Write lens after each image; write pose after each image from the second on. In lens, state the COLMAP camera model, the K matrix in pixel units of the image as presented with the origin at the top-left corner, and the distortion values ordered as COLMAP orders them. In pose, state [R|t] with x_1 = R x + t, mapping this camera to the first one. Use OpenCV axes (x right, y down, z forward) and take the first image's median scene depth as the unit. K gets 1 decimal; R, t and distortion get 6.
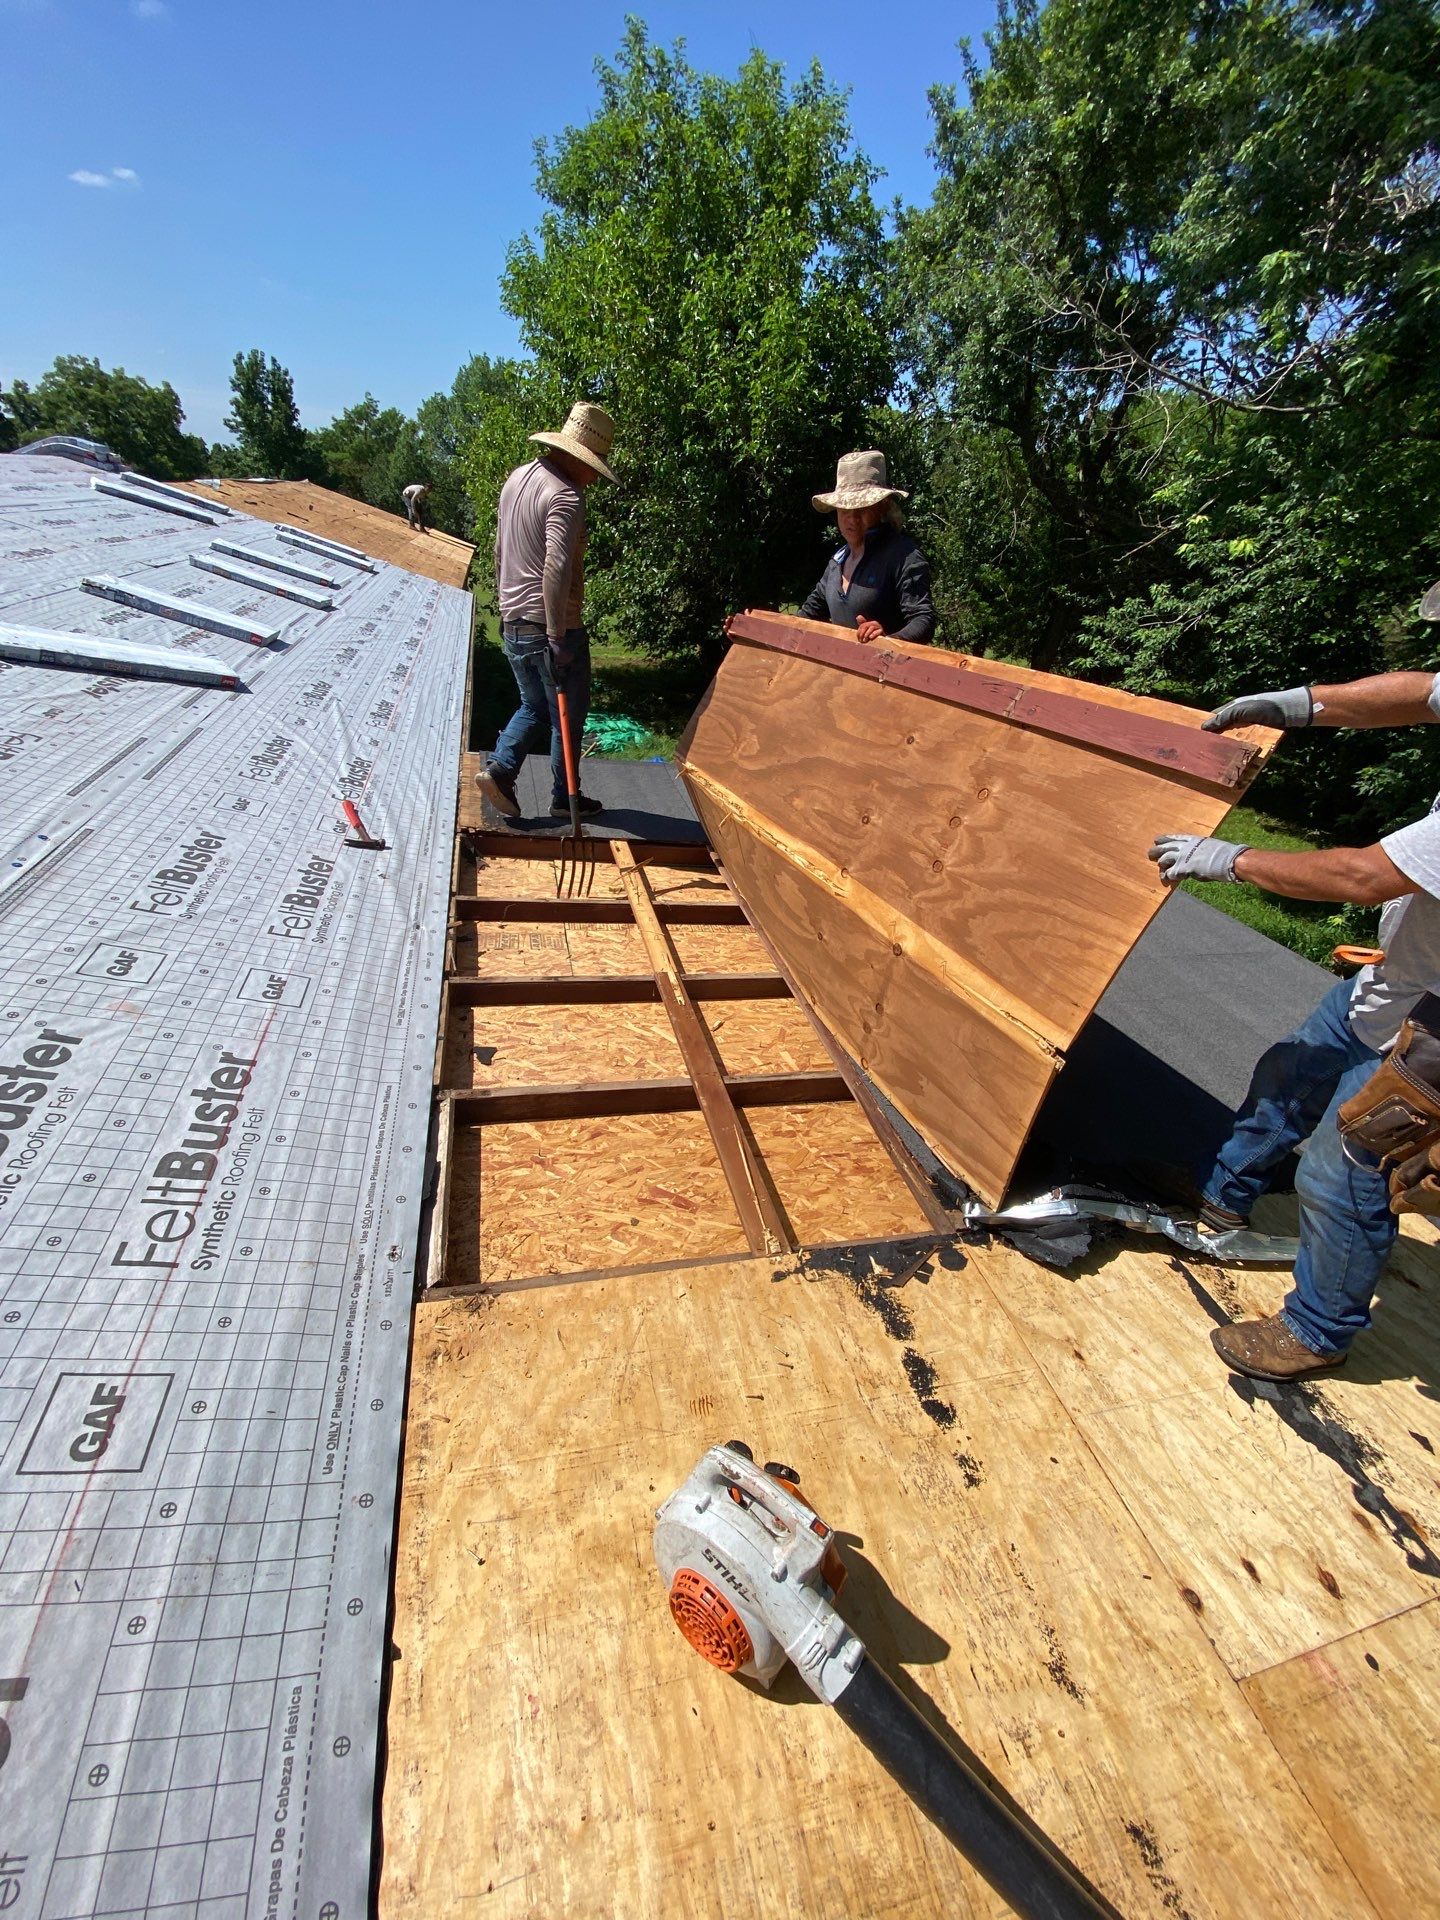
lens RADIAL K [[783.8, 0, 722.9], [0, 783.8, 957.0], [0, 0, 1]] dist [-0.002650, -0.011695]
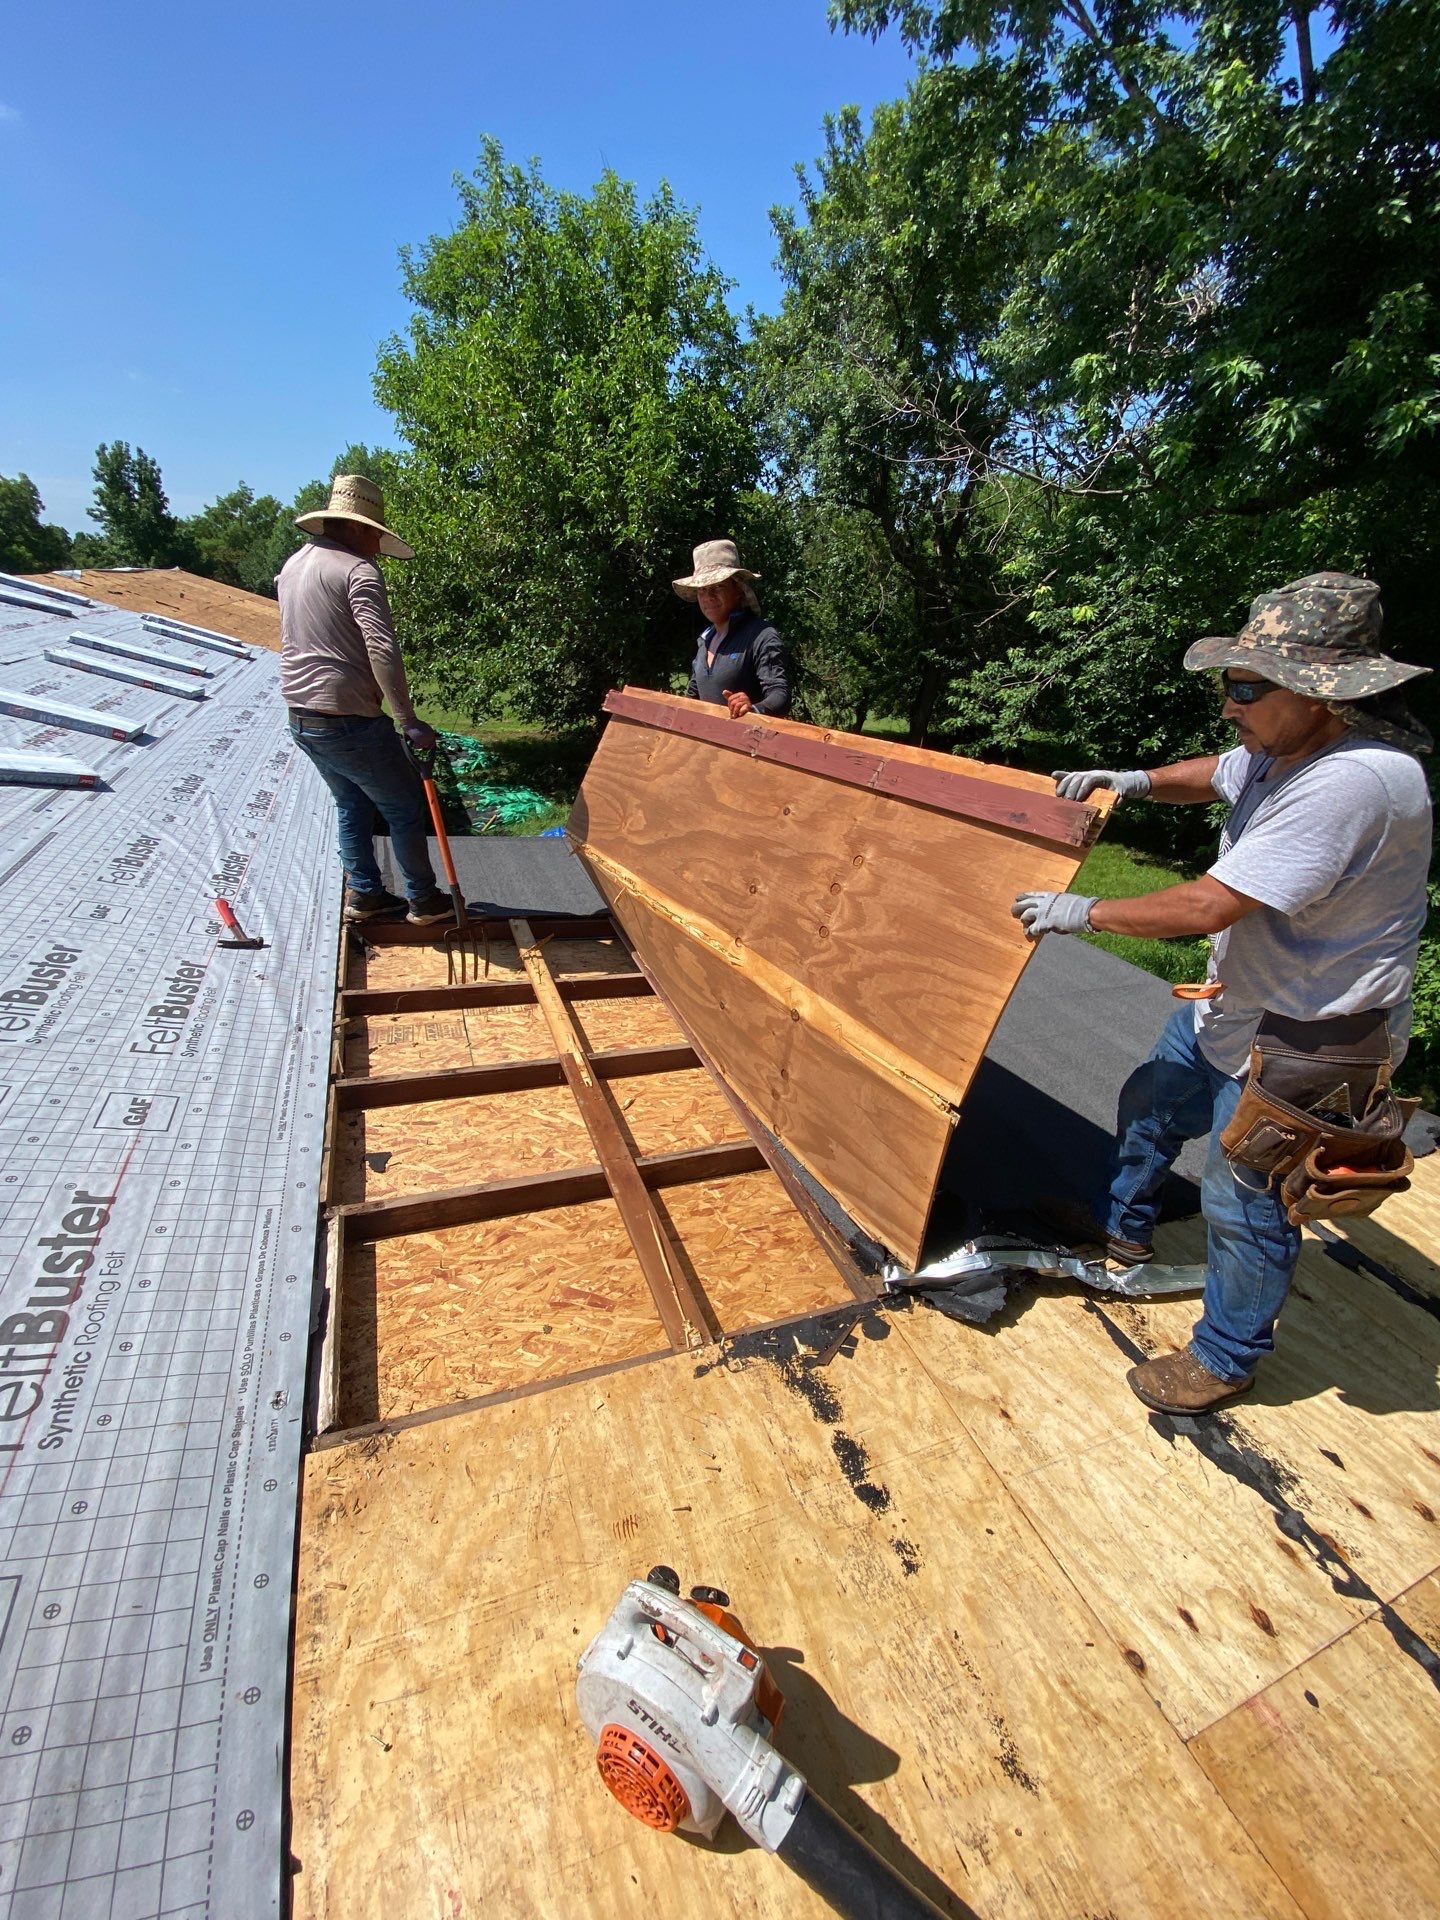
lens RADIAL K [[783.8, 0, 726.0], [0, 783.8, 955.4], [0, 0, 1]] dist [-0.002650, -0.011695]
pose [[0.990991, -0.073293, 0.112094, 0.024951], [0.081773, 0.993972, -0.073022, -0.020723], [-0.106066, 0.081530, 0.991011, 0.002163]]
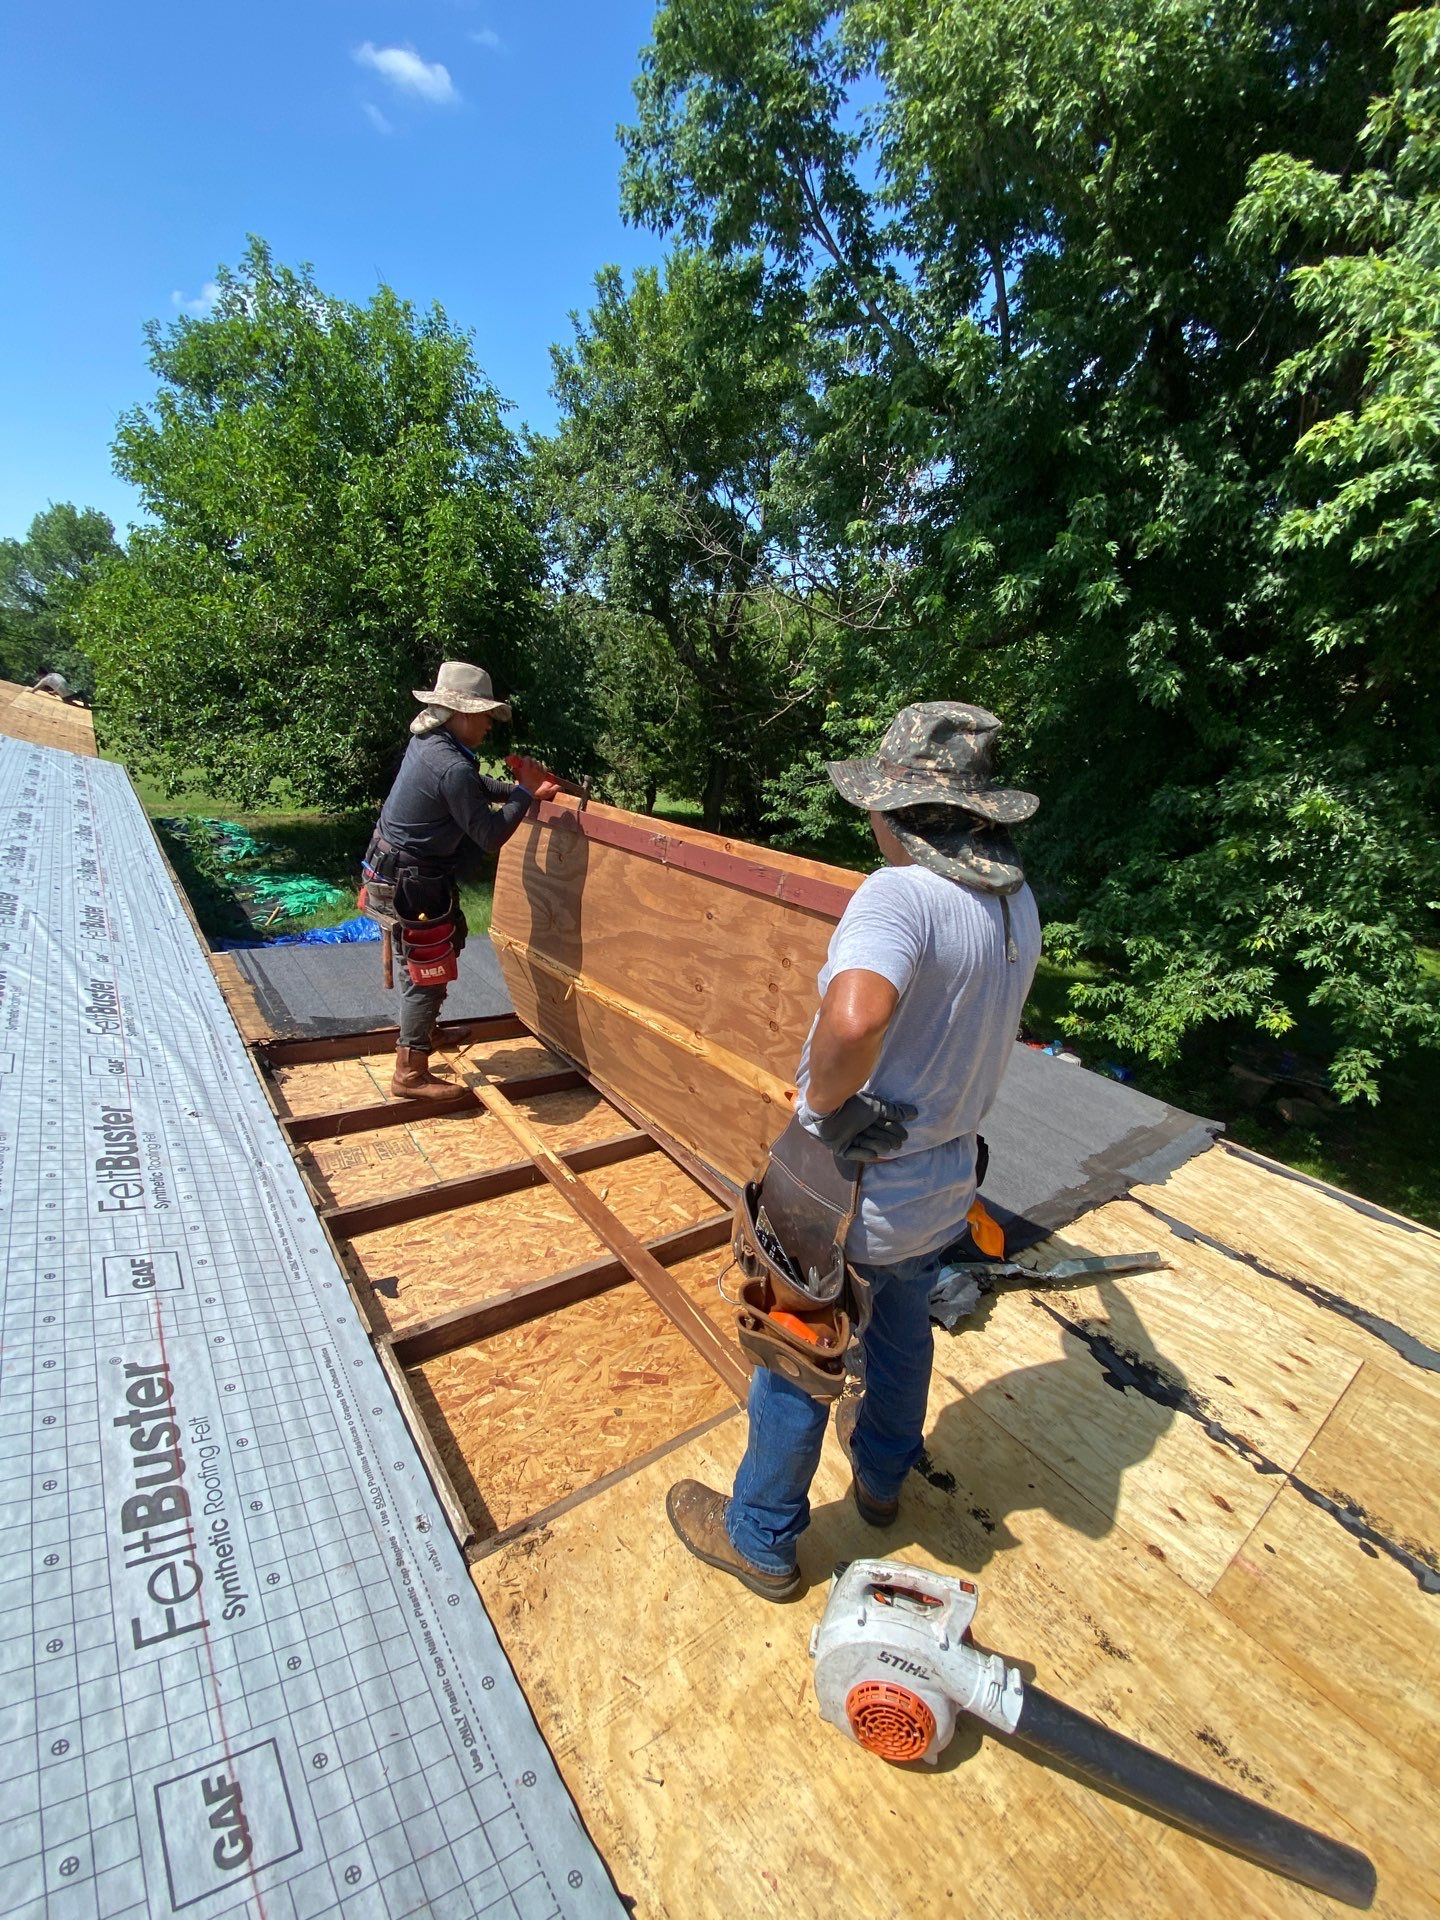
lens RADIAL K [[783.8, 0, 713.3], [0, 783.8, 950.9], [0, 0, 1]] dist [-0.002650, -0.011695]
pose [[0.919065, -0.117629, 0.376143, -0.274892], [0.178355, 0.975232, -0.130814, -0.086793], [-0.351440, 0.187313, 0.917281, -0.094969]]
